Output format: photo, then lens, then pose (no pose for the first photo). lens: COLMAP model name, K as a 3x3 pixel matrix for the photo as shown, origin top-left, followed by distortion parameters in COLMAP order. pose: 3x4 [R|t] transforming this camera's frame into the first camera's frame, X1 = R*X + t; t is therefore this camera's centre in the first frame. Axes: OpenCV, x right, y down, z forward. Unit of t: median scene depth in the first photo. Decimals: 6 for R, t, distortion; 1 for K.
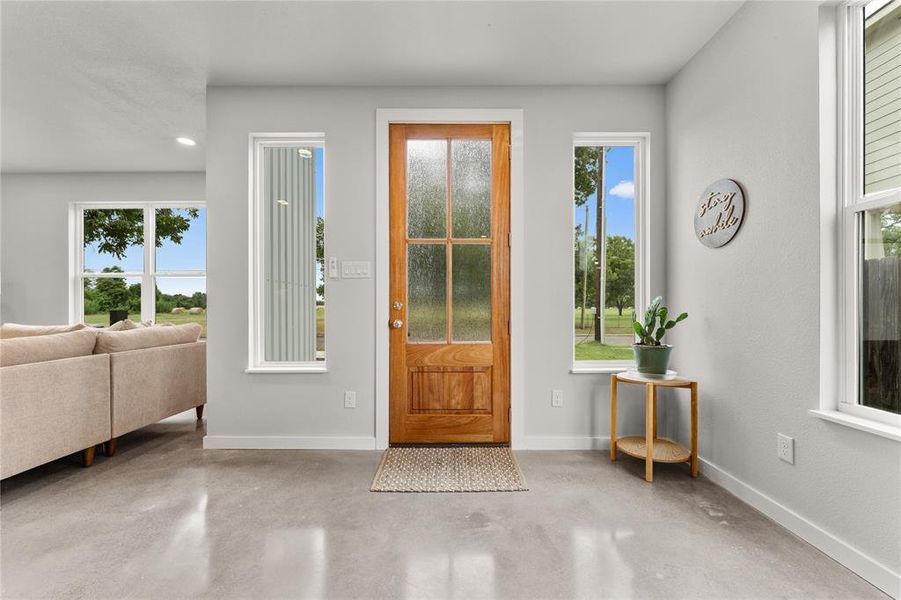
lens RADIAL K [[370.4, 0, 450.0], [0, 370.4, 304.7], [0, 0, 1]] dist [-0.000639, -0.000012]
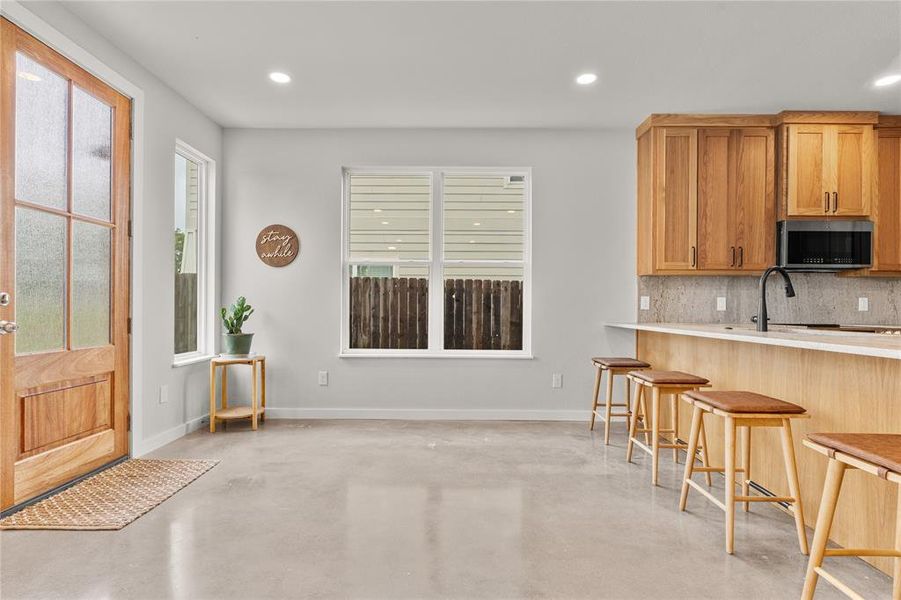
lens RADIAL K [[446.1, 0, 448.8], [0, 446.1, 308.0], [0, 0, 1]] dist [0.002039, 0.000055]
pose [[0.011601, -0.000670, 0.999932, -0.920256], [-0.010757, 0.999942, 0.000795, 0.008138], [-0.999875, -0.010765, 0.011593, 0.210977]]
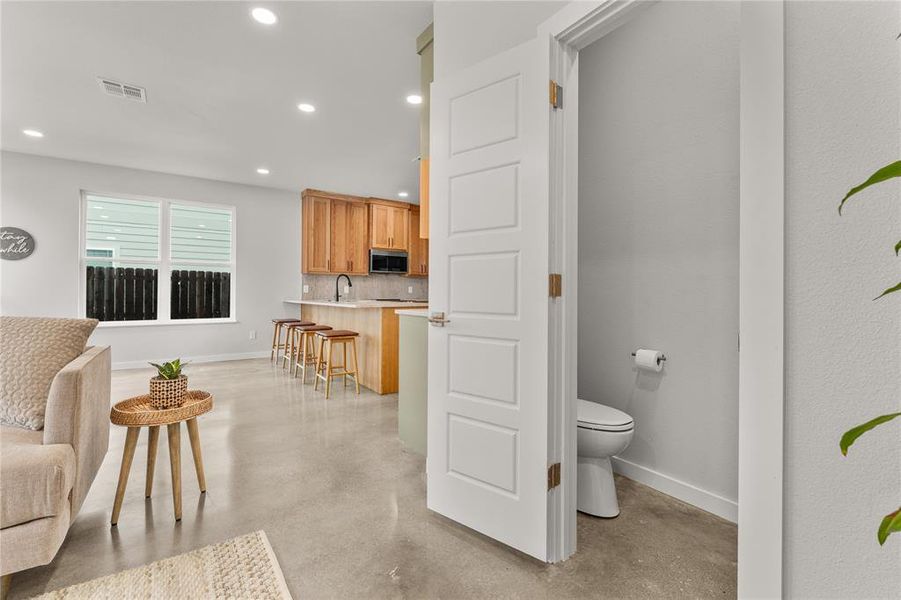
lens RADIAL K [[393.9, 0, 459.3], [0, 393.9, 291.4], [0, 0, 1]] dist [-0.014849, -0.000275]
pose [[-0.577855, 0.001755, 0.816137, -1.956431], [-0.005887, 0.999963, -0.006319, 0.010313], [-0.816118, -0.008456, -0.577823, 0.192679]]
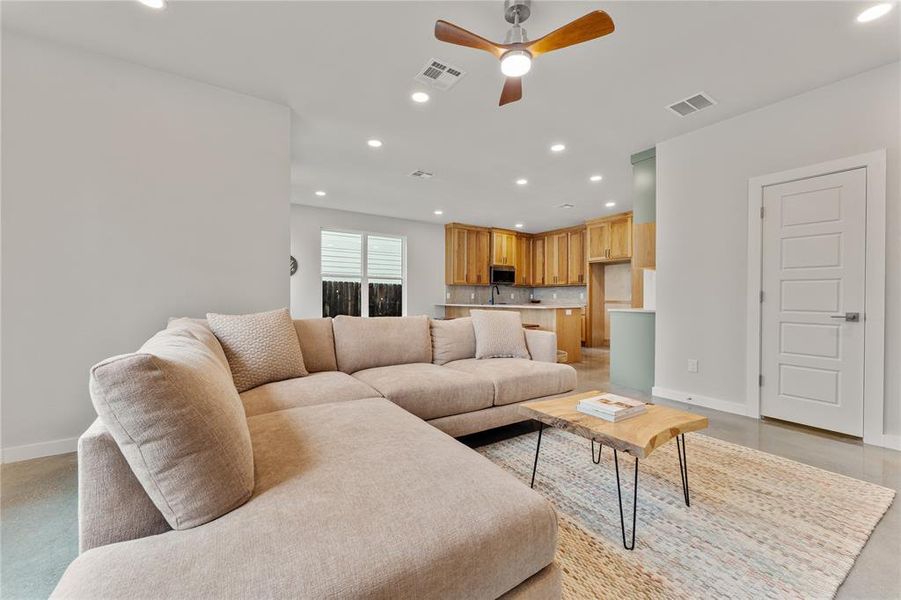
lens RADIAL K [[370.4, 0, 450.0], [0, 370.4, 304.7], [0, 0, 1]] dist [-0.000639, -0.000012]
pose [[-0.552831, -0.016642, 0.833127, -2.034915], [-0.006990, 0.999858, 0.015335, 0.013408], [-0.833264, 0.002654, -0.552868, 1.303086]]
